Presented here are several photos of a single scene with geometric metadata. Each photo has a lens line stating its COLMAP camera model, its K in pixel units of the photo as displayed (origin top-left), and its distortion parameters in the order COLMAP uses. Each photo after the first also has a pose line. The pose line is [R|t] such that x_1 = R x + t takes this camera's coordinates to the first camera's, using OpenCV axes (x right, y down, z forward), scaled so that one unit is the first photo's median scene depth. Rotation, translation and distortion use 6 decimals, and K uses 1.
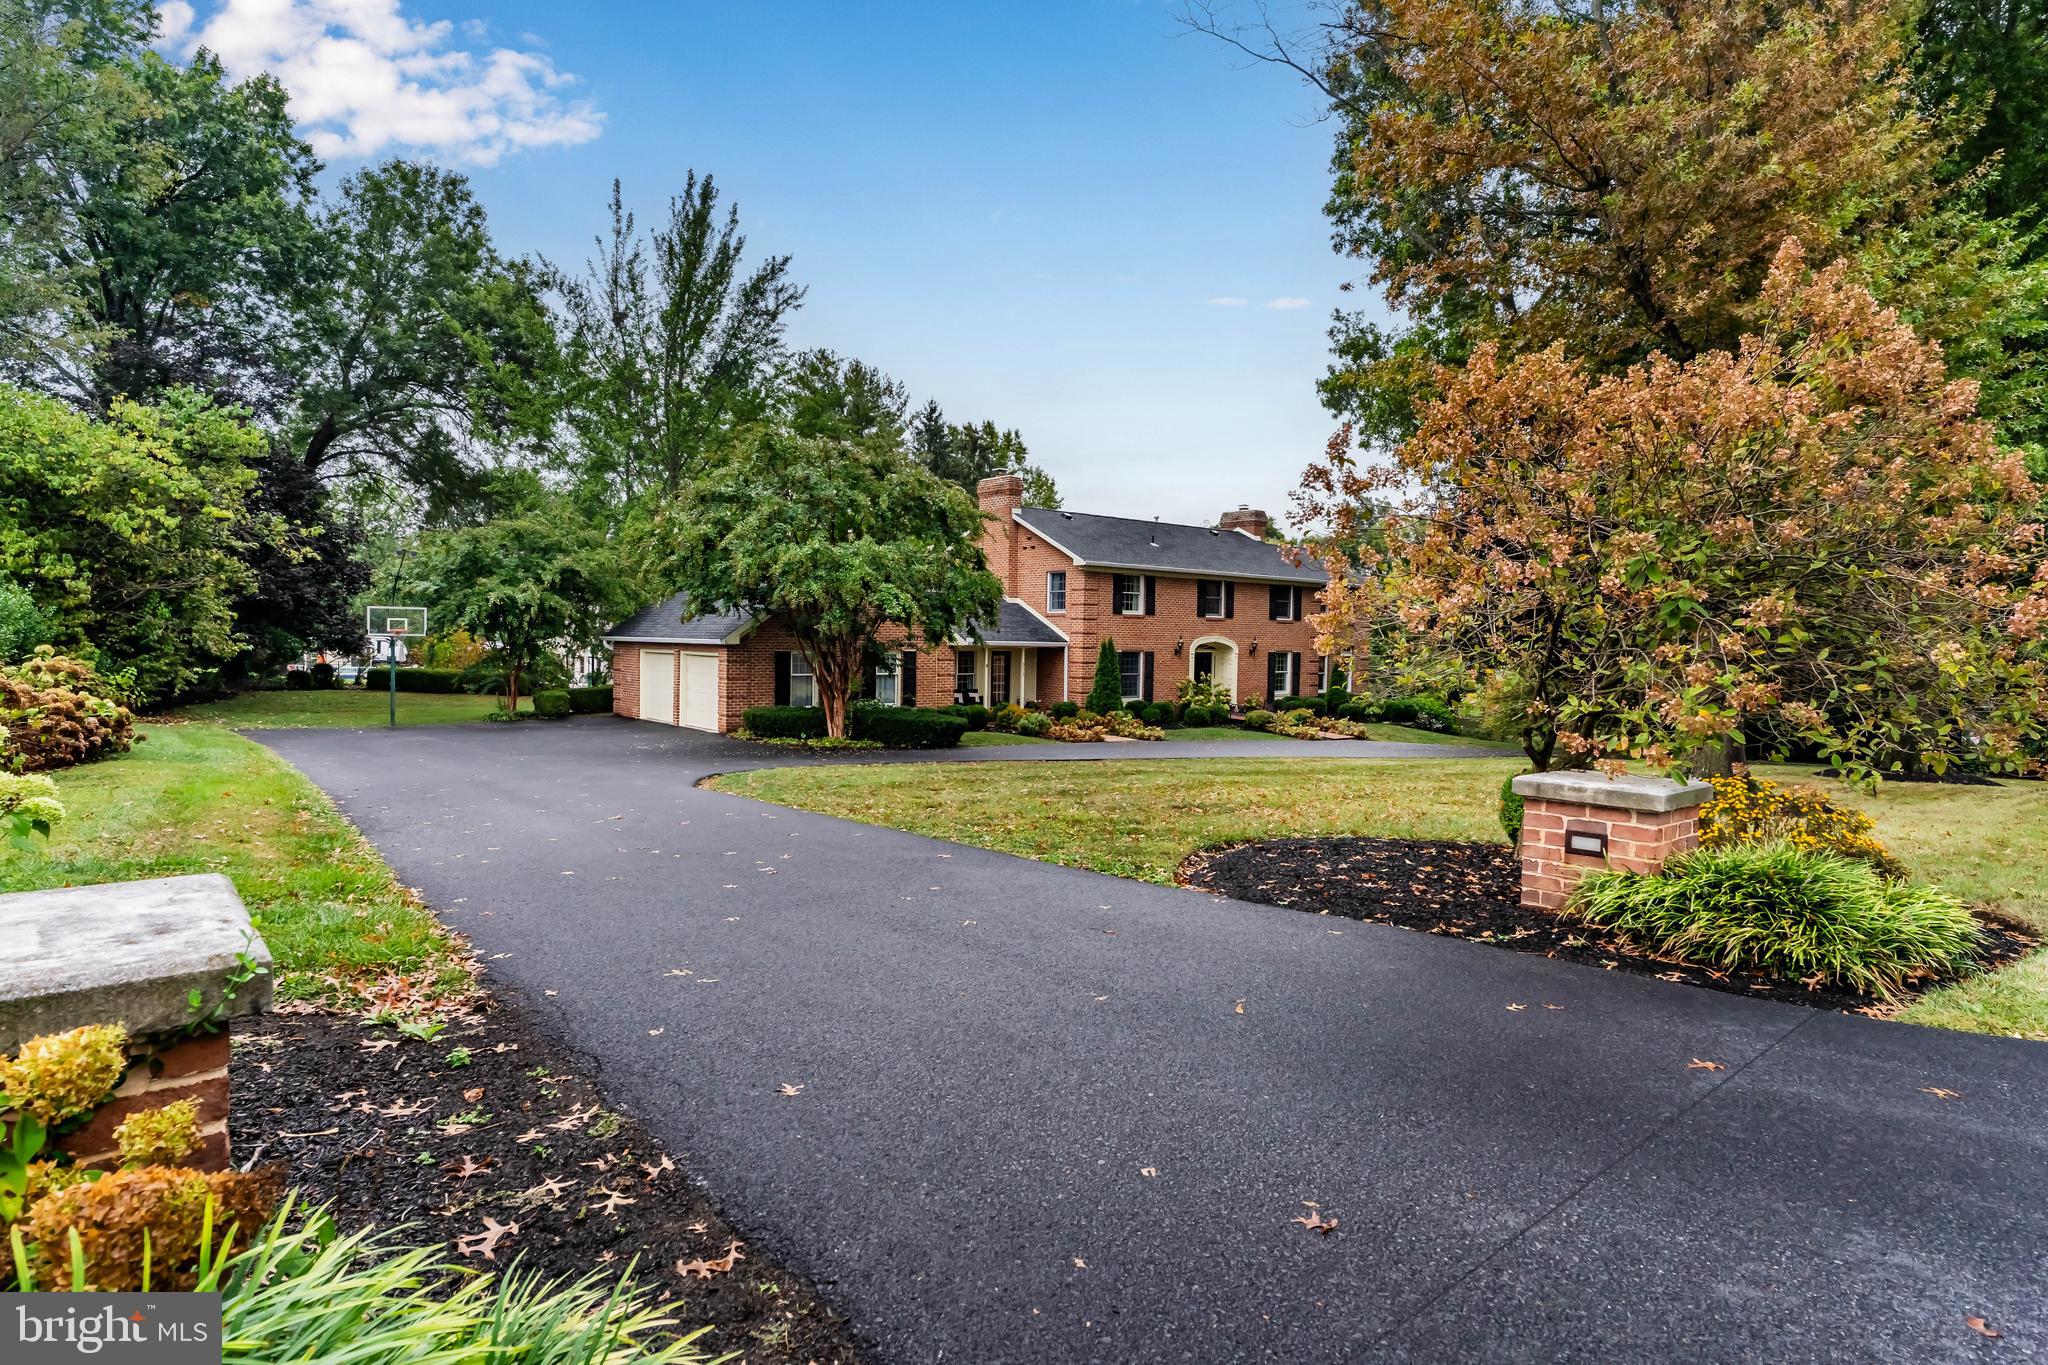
lens RADIAL K [[1055.5, 0, 1025.7], [0, 1055.5, 659.8], [0, 0, 1]] dist [0.002022, 0.000161]
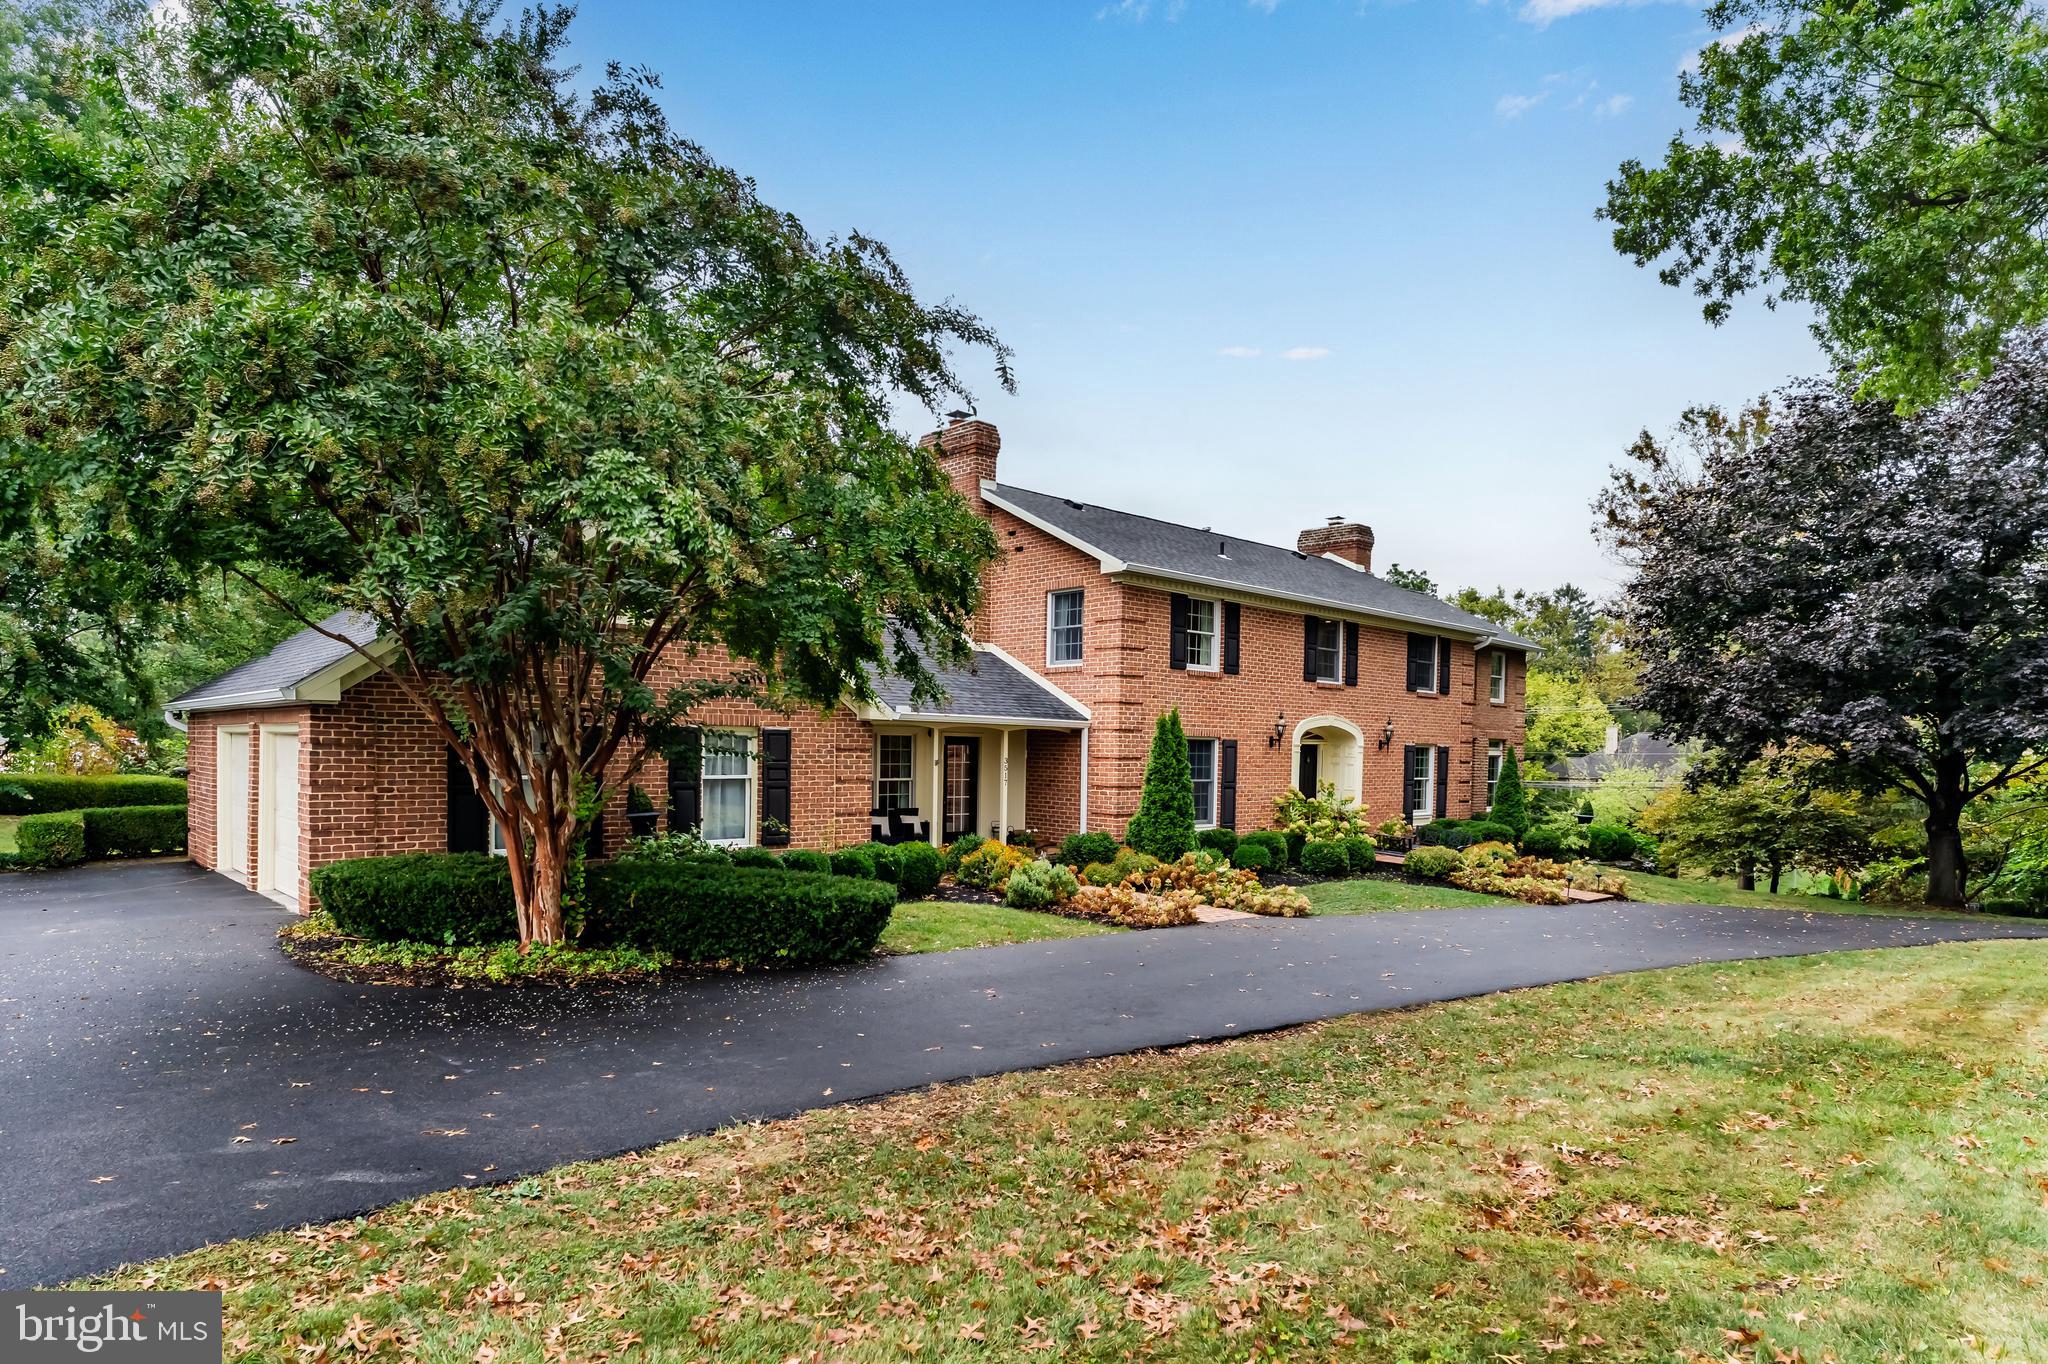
lens RADIAL K [[1124.2, 0, 1025.5], [0, 1124.2, 760.1], [0, 0, 1]] dist [0.000960, 0.000000]
pose [[0.998435, 0.001974, 0.055886, -0.023285], [-0.001315, 0.999929, -0.011839, 0.010381], [-0.055905, 0.011747, 0.998367, 0.436805]]
